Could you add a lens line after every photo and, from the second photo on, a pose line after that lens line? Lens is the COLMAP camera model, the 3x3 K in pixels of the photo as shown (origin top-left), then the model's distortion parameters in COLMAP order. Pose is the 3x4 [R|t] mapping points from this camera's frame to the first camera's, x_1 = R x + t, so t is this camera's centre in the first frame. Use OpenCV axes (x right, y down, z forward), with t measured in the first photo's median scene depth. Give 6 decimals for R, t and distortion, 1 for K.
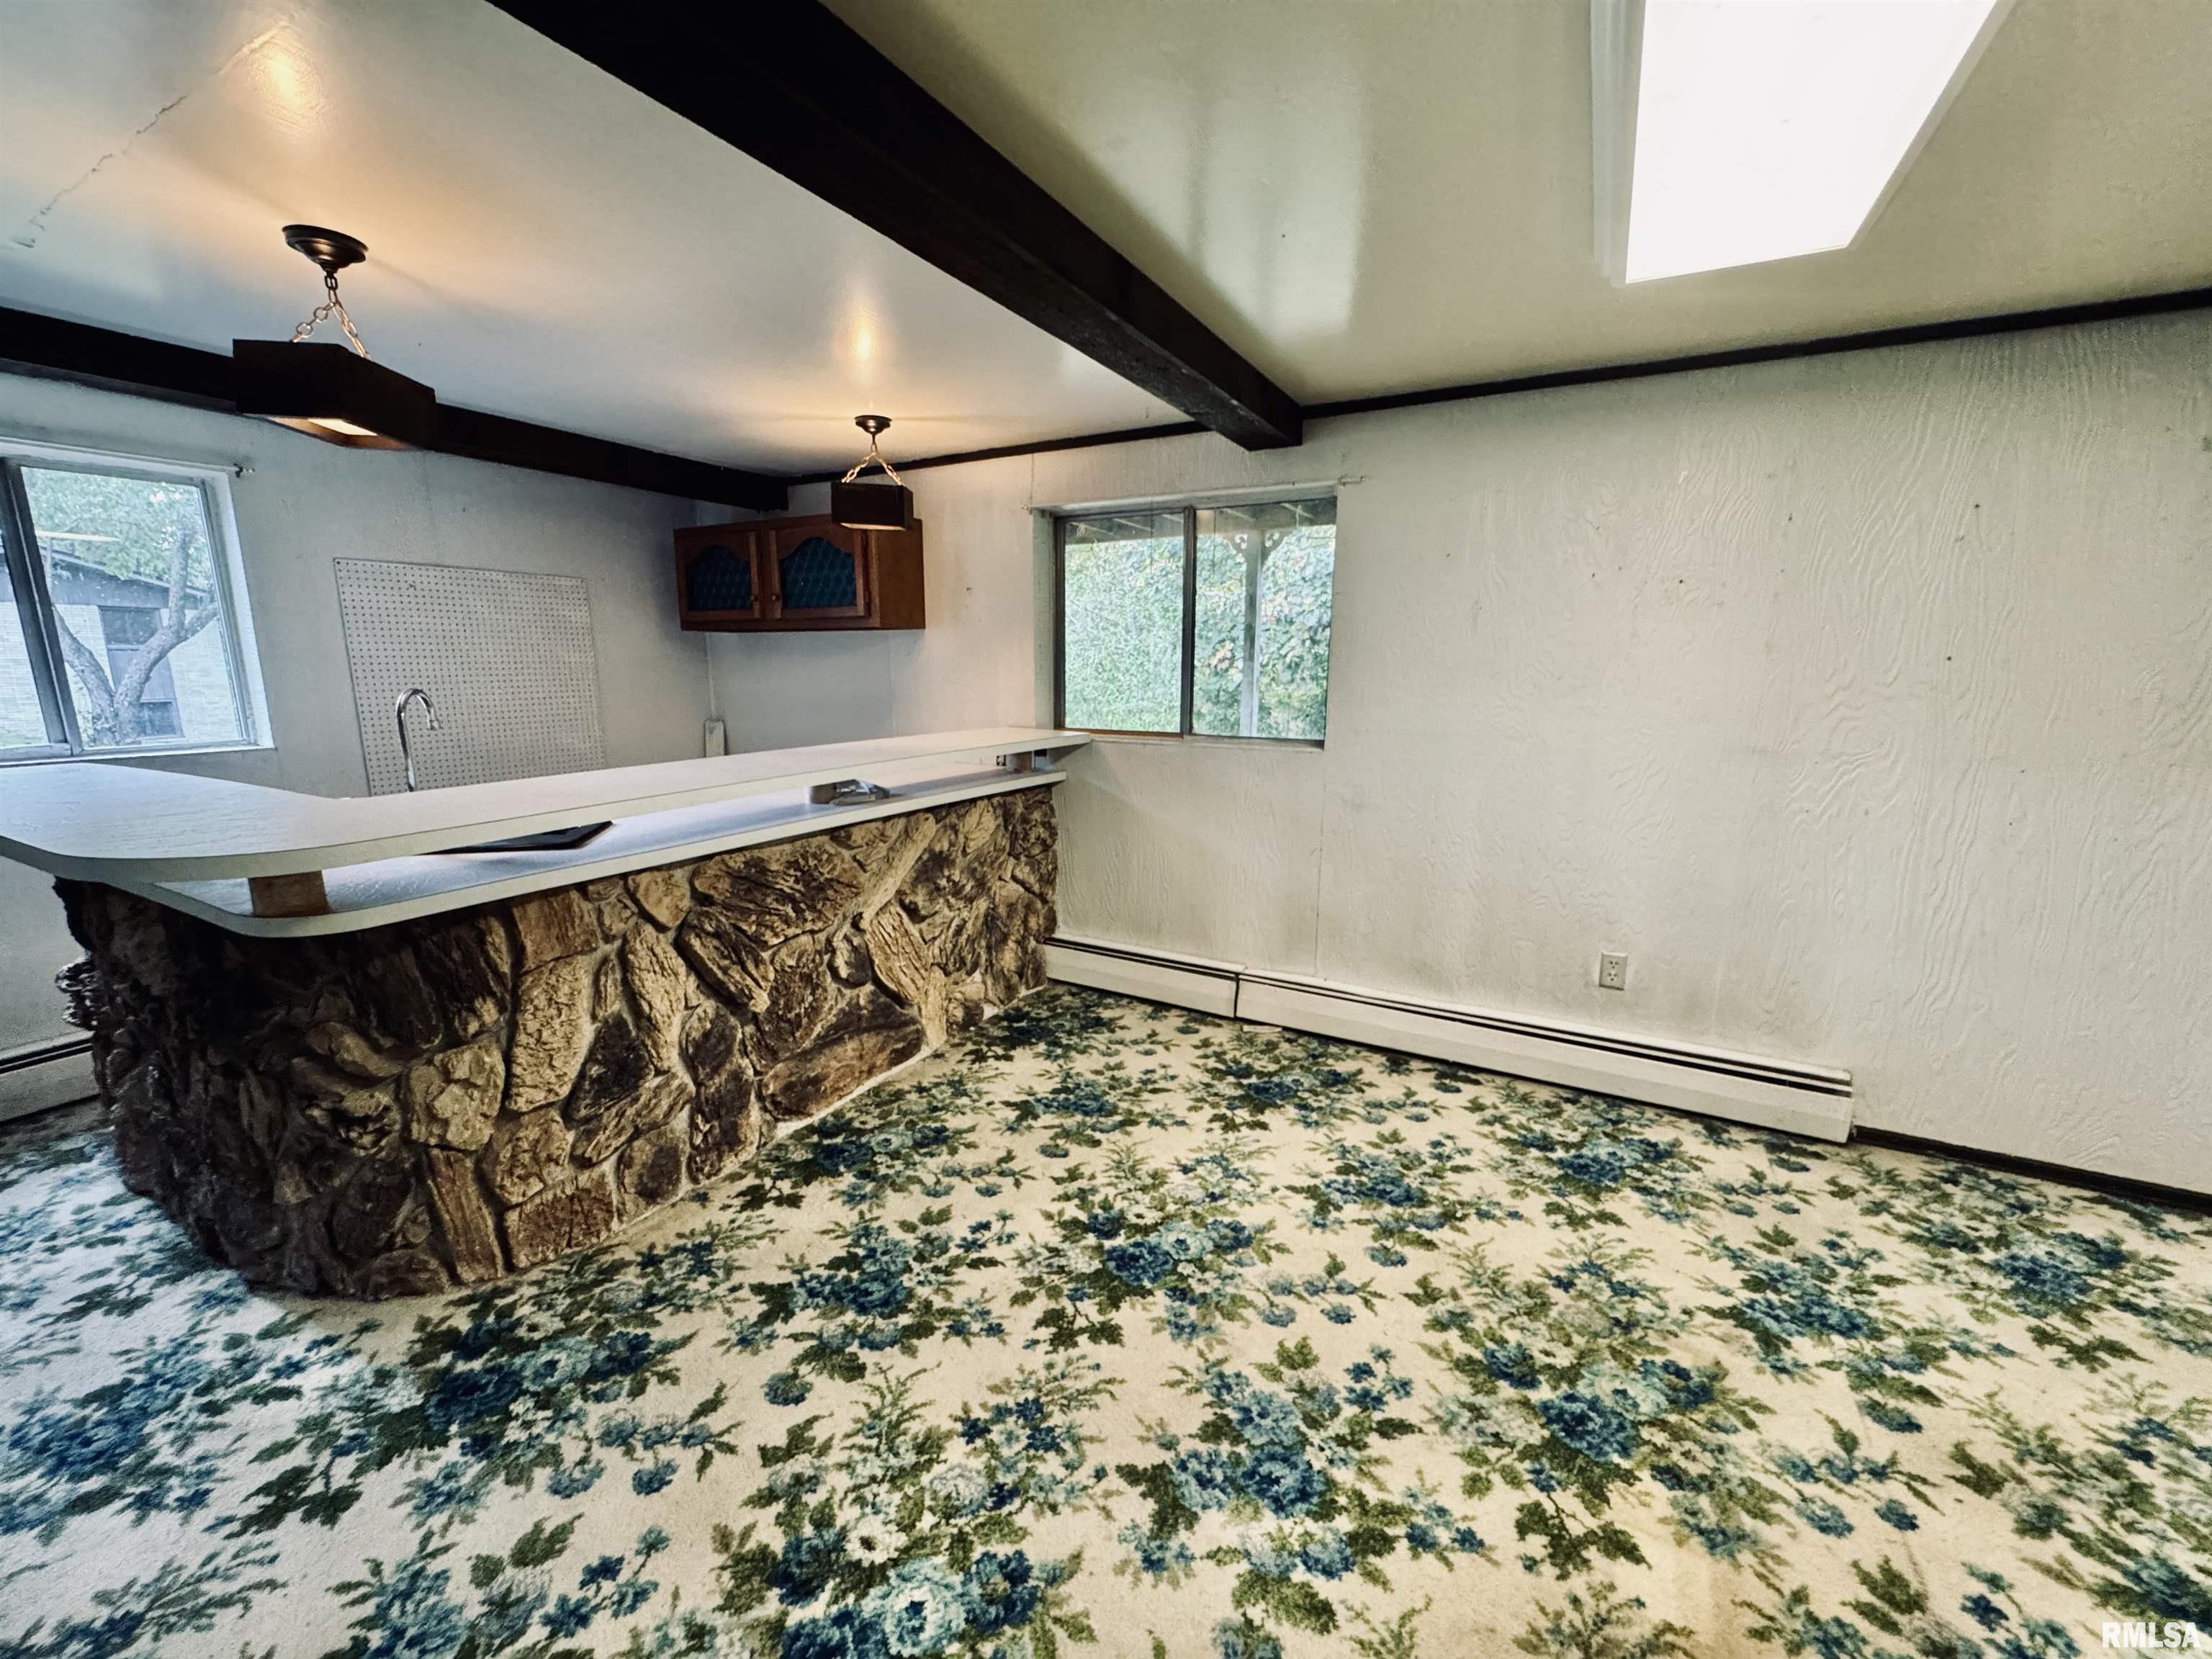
lens RADIAL K [[879.5, 0, 1112.2], [0, 879.5, 837.5], [0, 0, 1]] dist [0.005984, -0.000133]
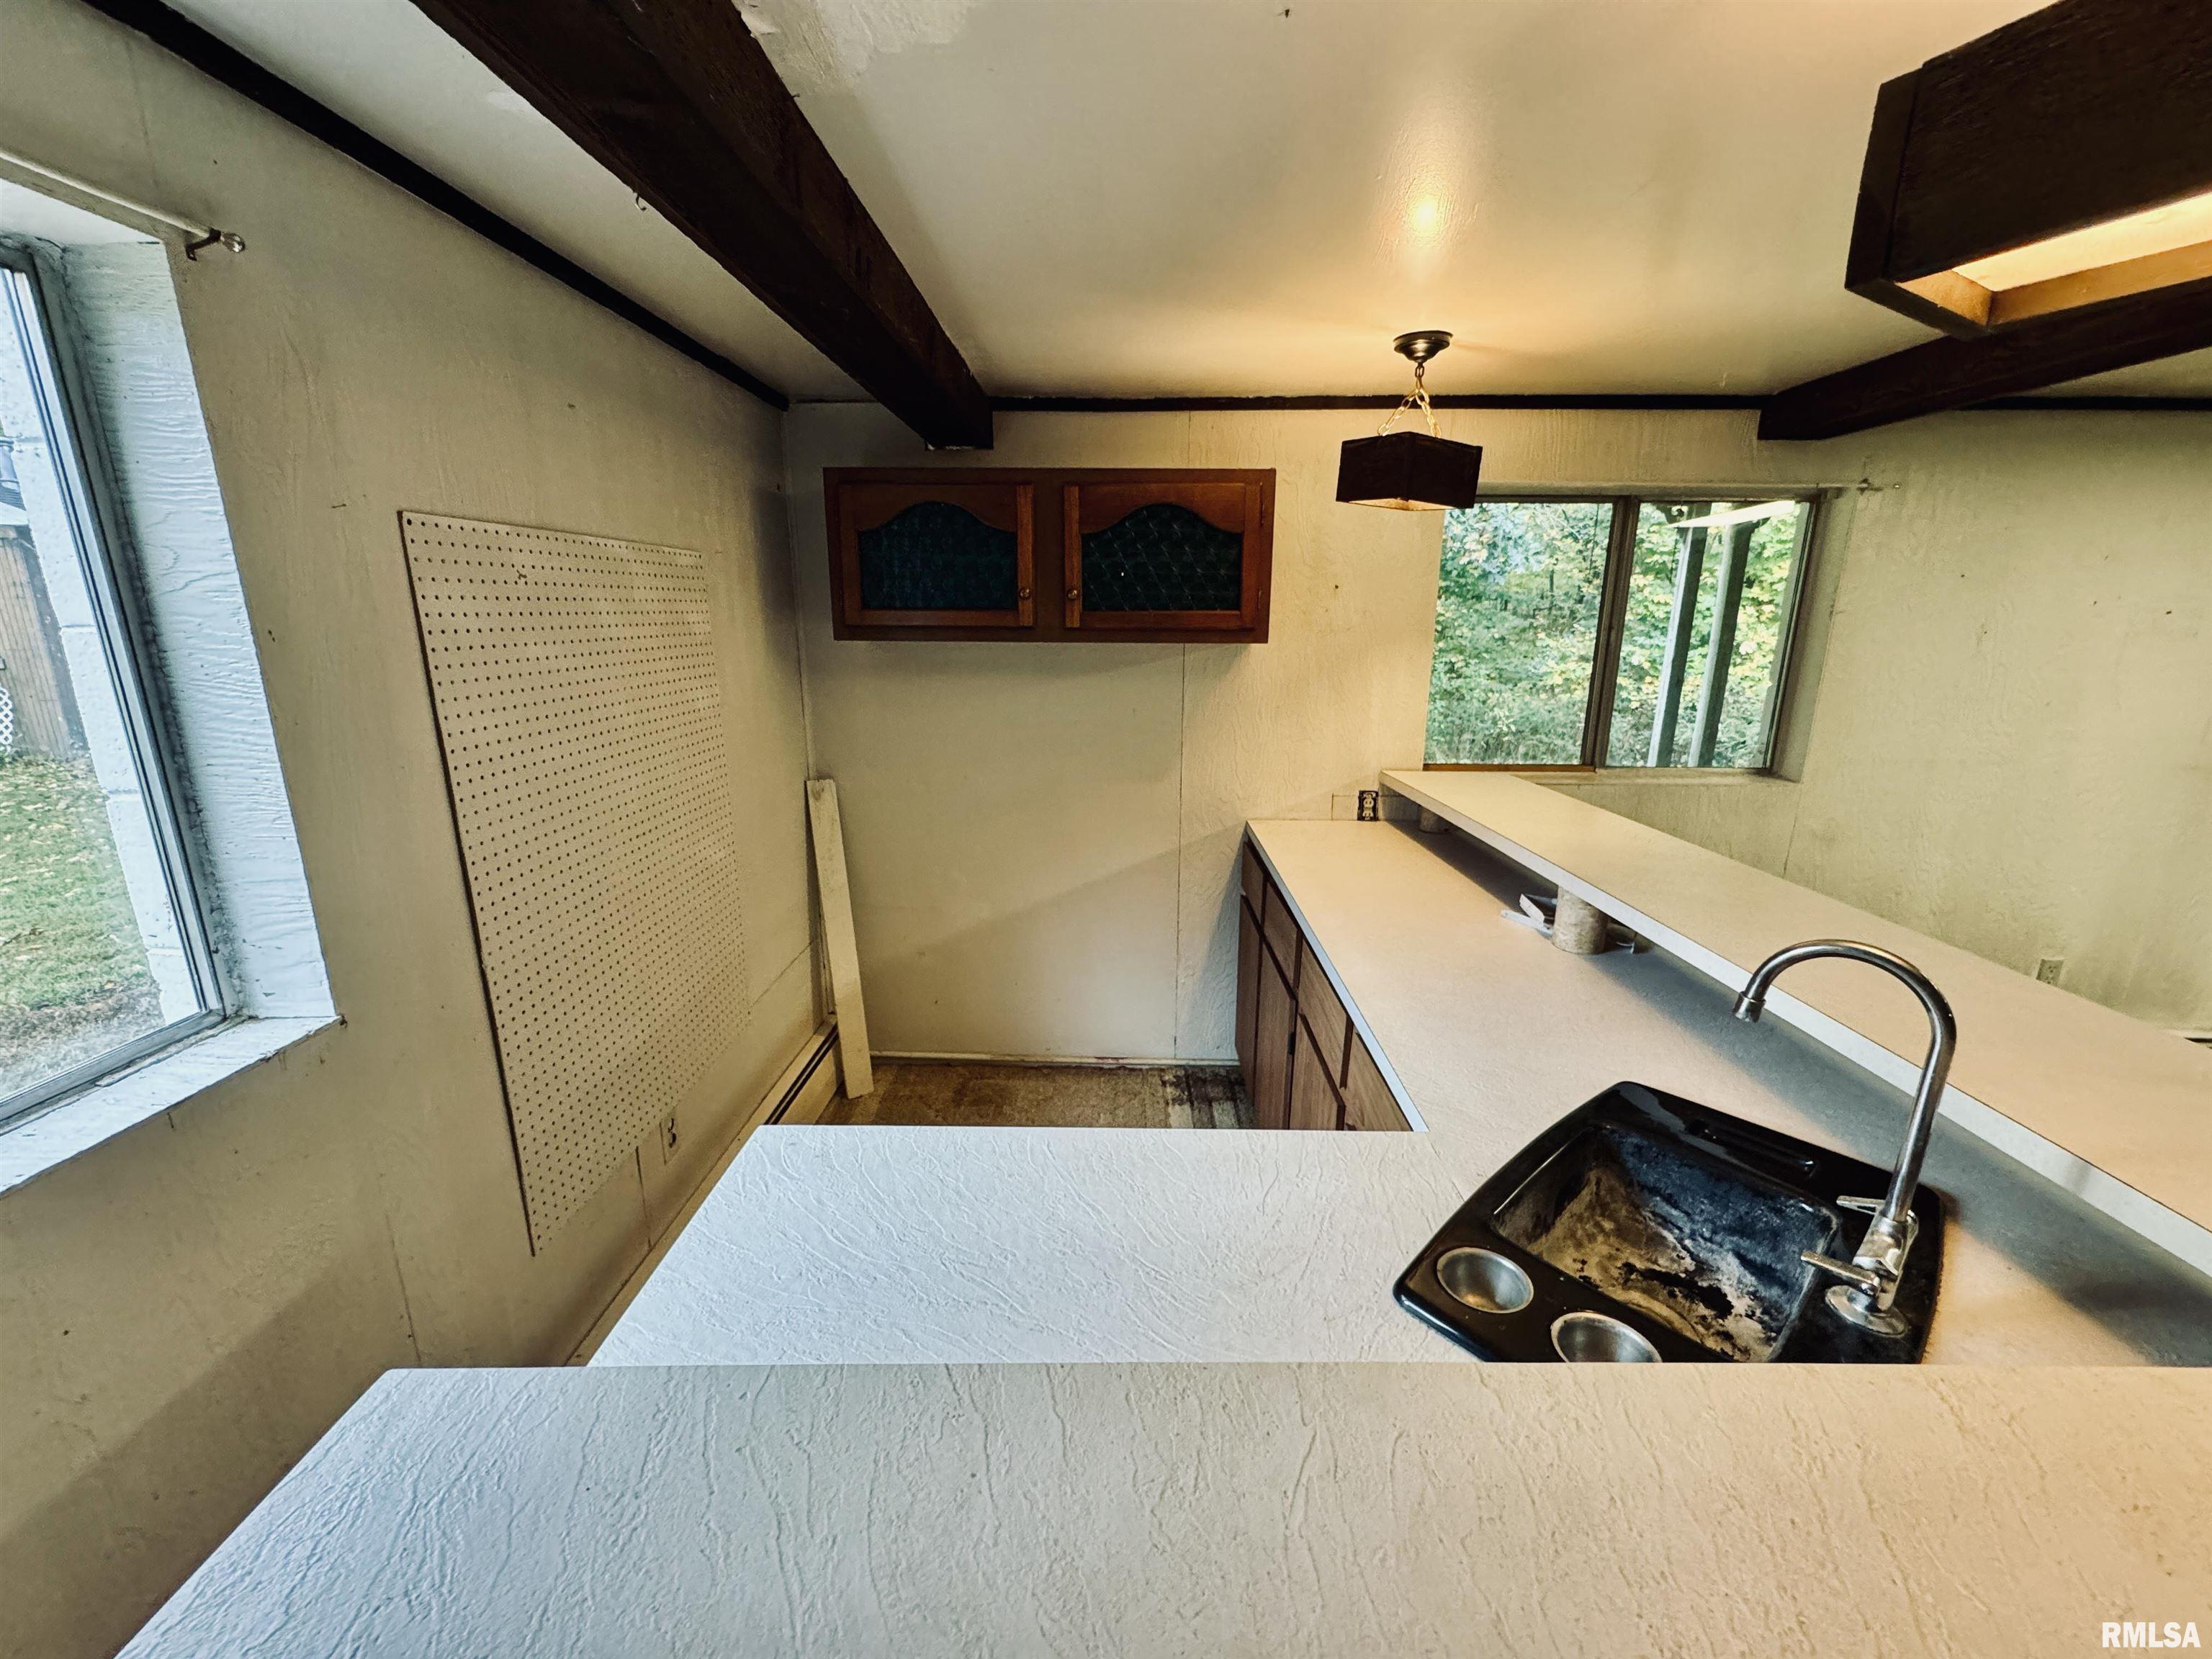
lens RADIAL K [[879.5, 0, 1102.0], [0, 879.5, 835.7], [0, 0, 1]] dist [0.005984, -0.000133]
pose [[0.890077, -0.114173, 0.441278, -0.743029], [0.089288, 0.993038, 0.076832, -0.163593], [-0.446978, -0.028986, 0.894075, 0.472741]]
